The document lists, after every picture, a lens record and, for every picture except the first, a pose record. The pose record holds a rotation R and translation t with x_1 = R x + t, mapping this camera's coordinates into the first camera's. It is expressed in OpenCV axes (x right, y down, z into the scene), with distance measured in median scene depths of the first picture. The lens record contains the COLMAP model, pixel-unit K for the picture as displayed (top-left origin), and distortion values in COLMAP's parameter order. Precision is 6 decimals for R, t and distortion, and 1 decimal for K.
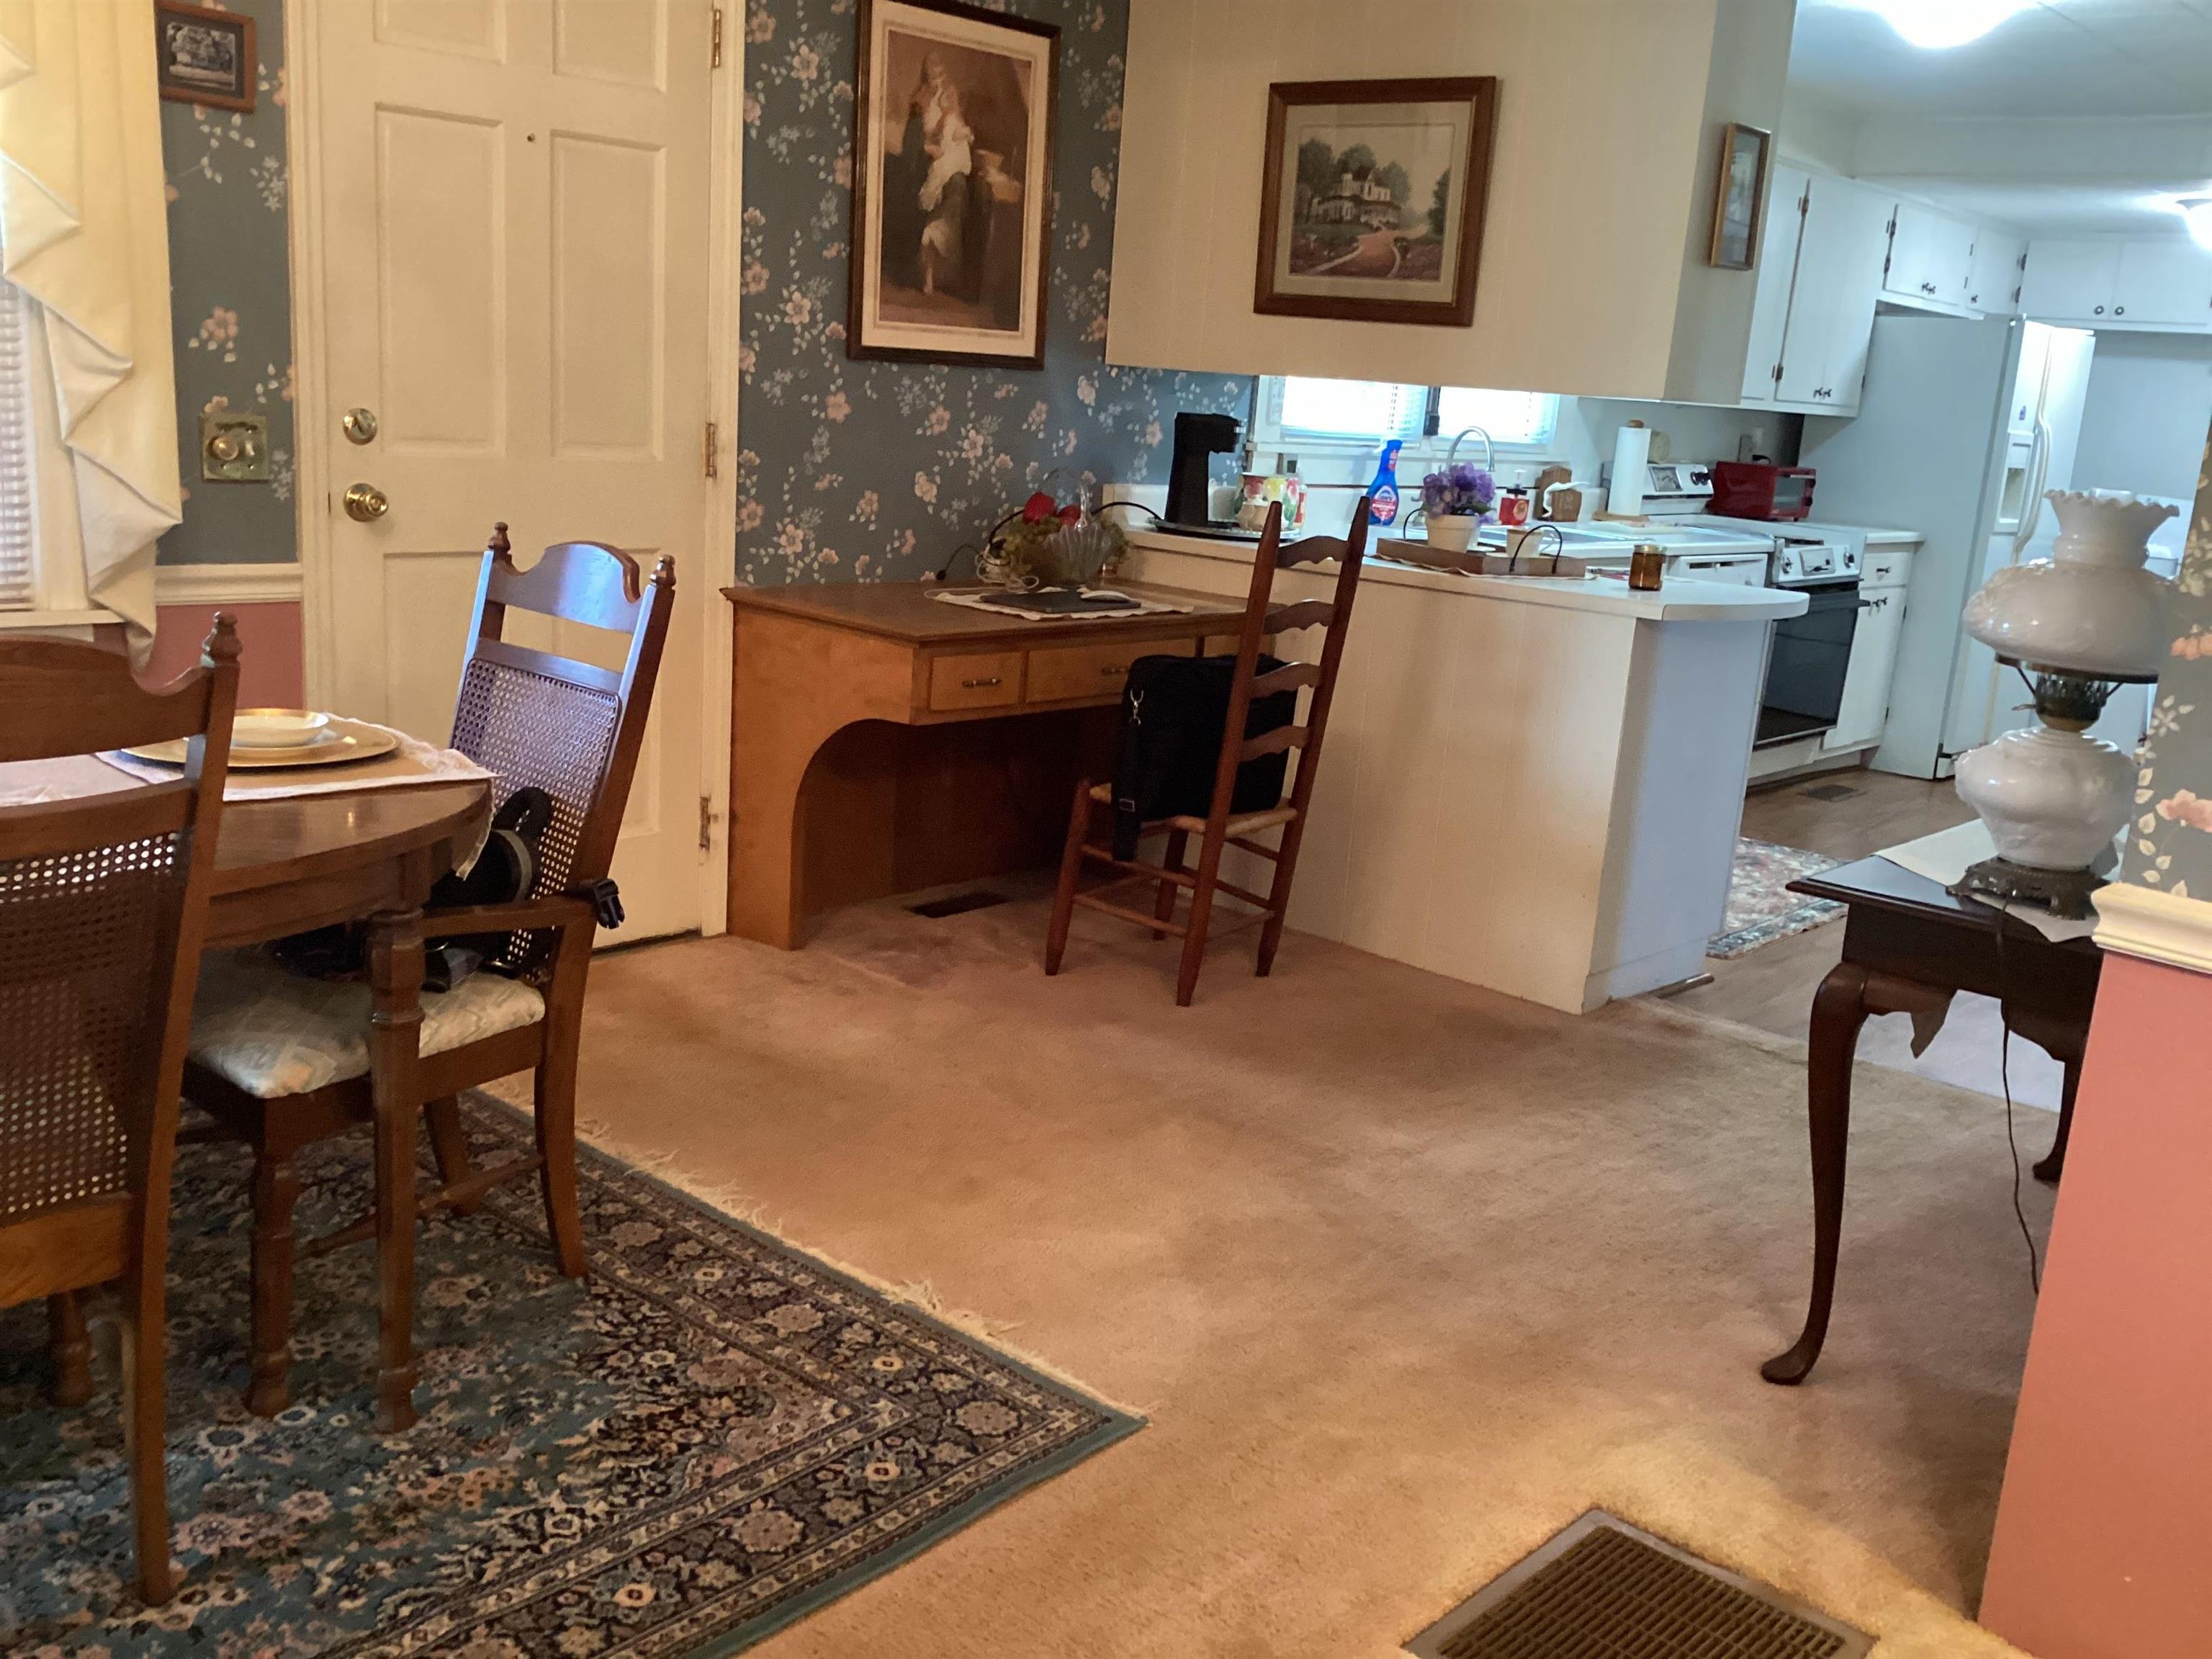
lens RADIAL K [[2018.4, 0, 1113.0], [0, 2018.4, 848.2], [0, 0, 1]] dist [0.151054, -0.295475]
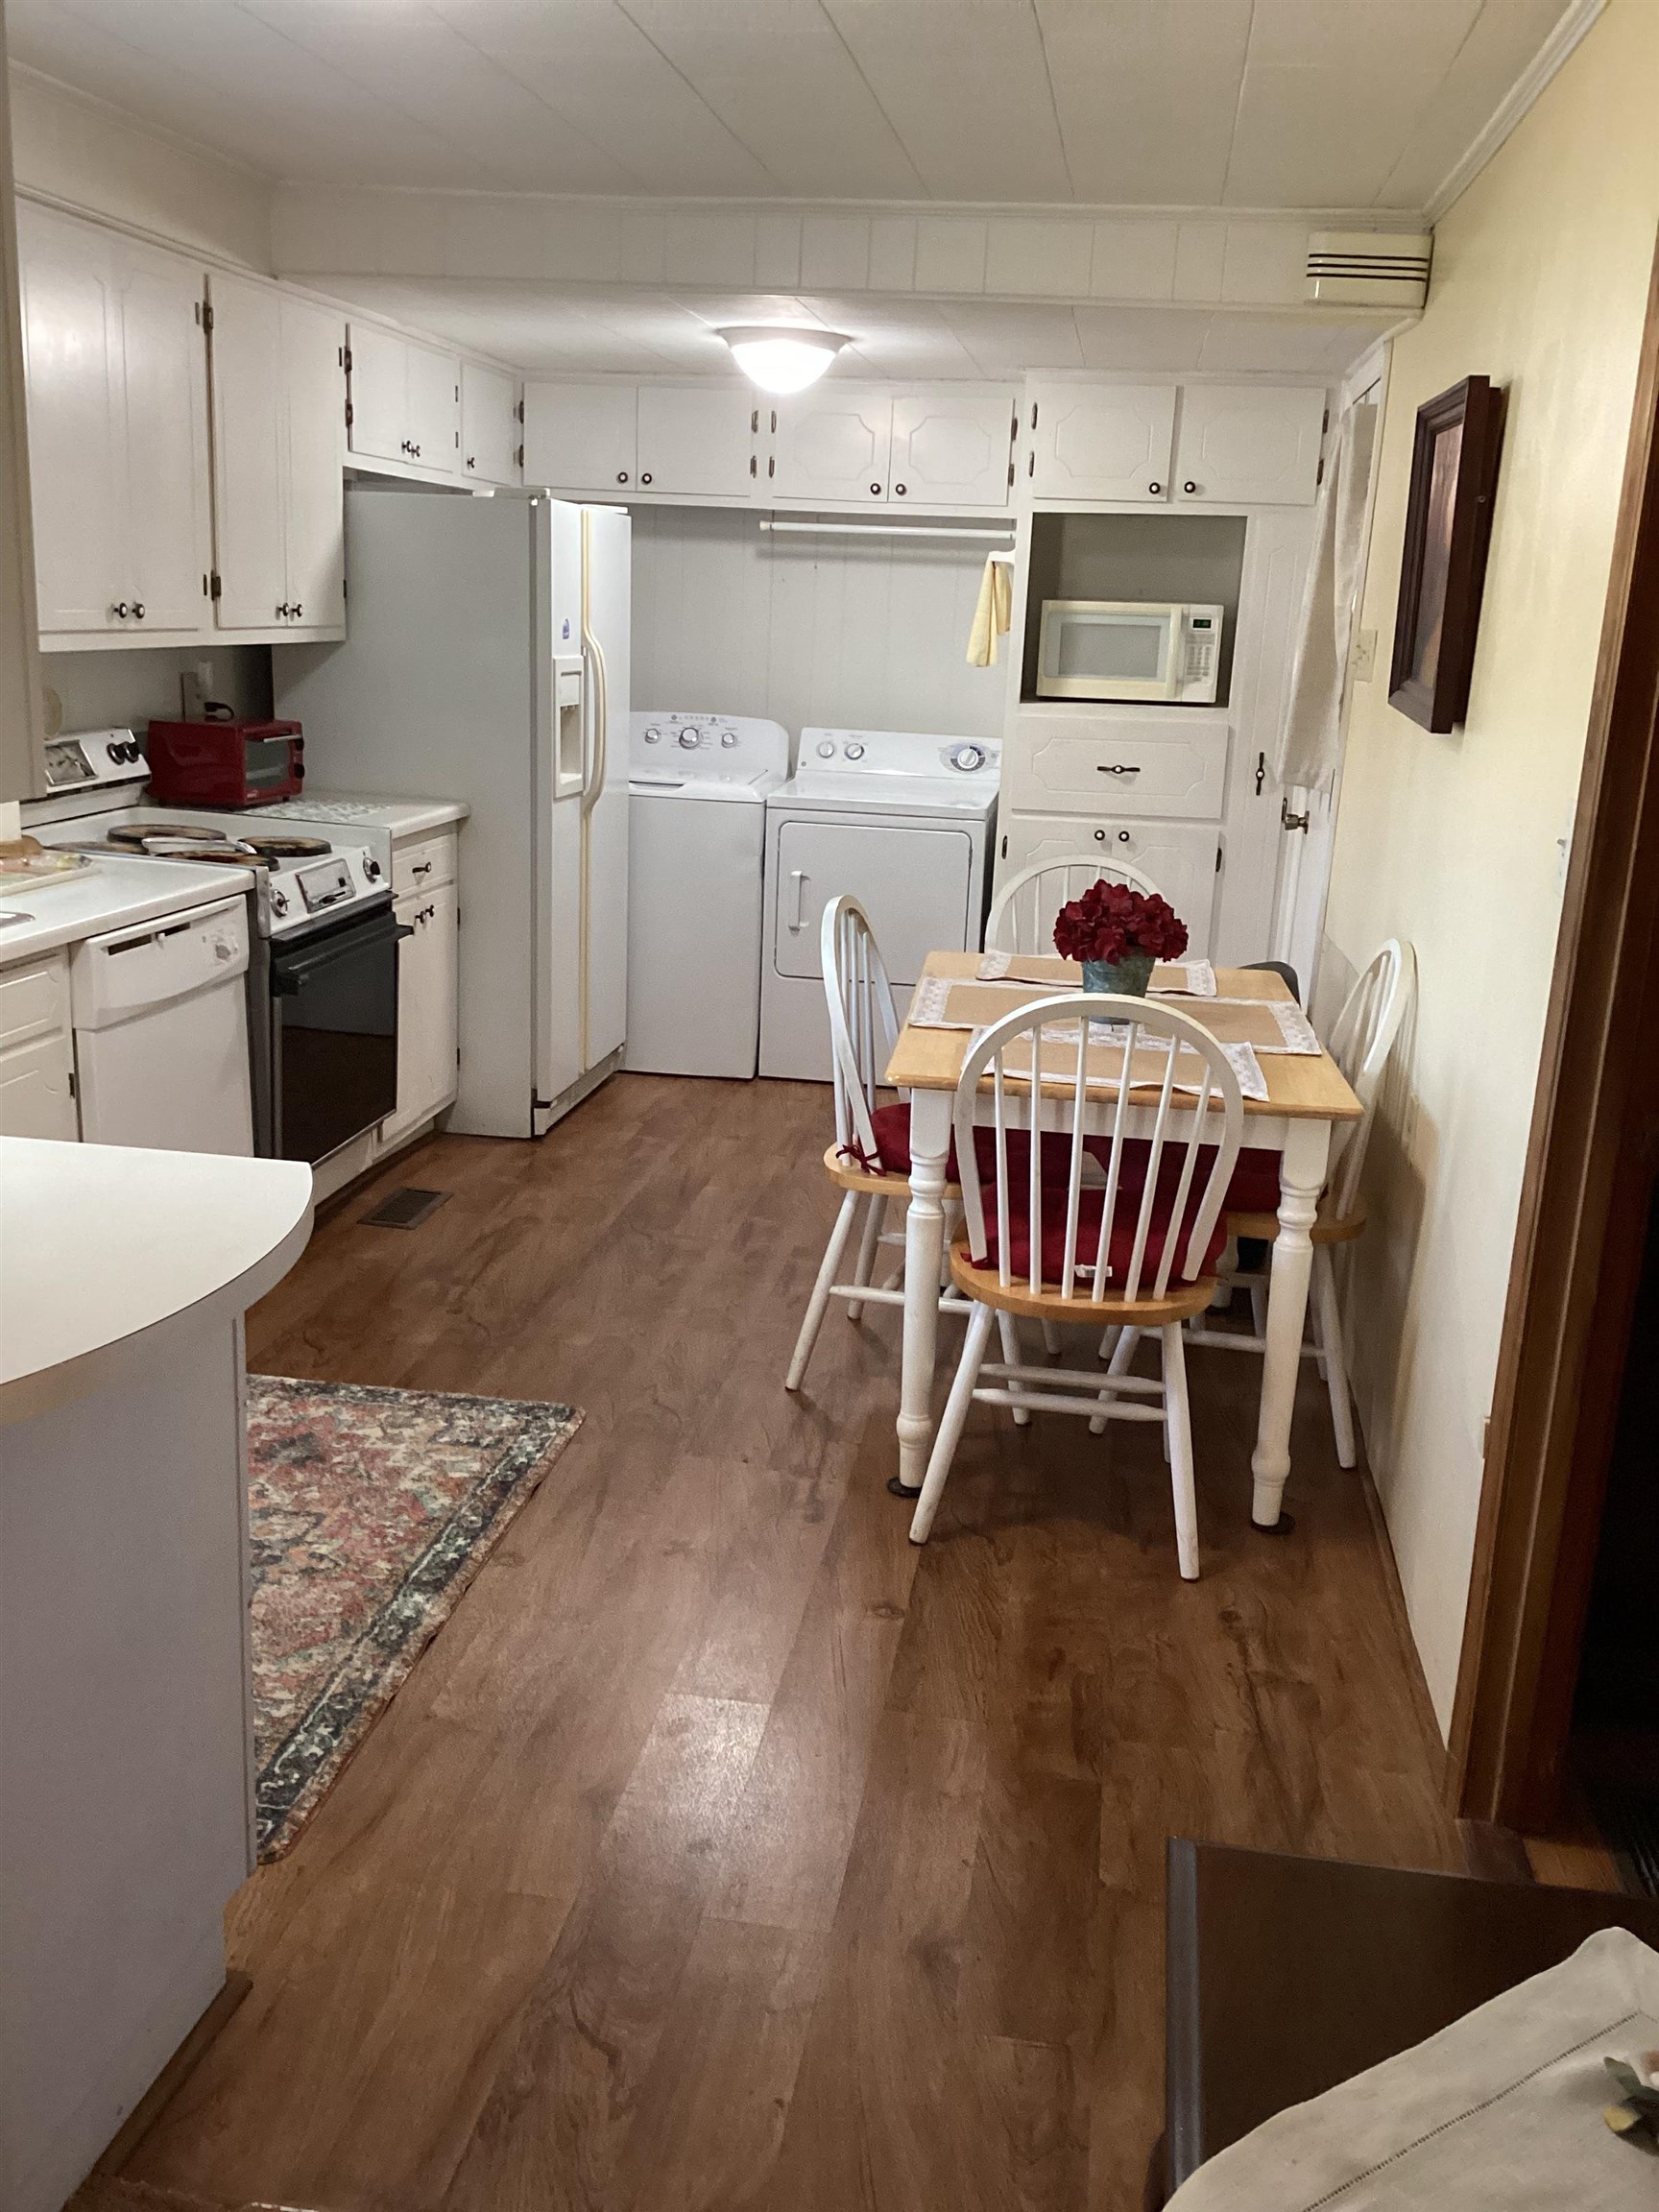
lens RADIAL K [[2018.4, 0, 829.5], [0, 2018.4, 1106.0], [0, 0, 1]] dist [0.151054, -0.295475]
pose [[0.844069, -0.166904, 0.509599, 0.128571], [0.140429, 0.985962, 0.090324, -0.098737], [-0.517521, -0.004678, 0.855658, 0.341379]]
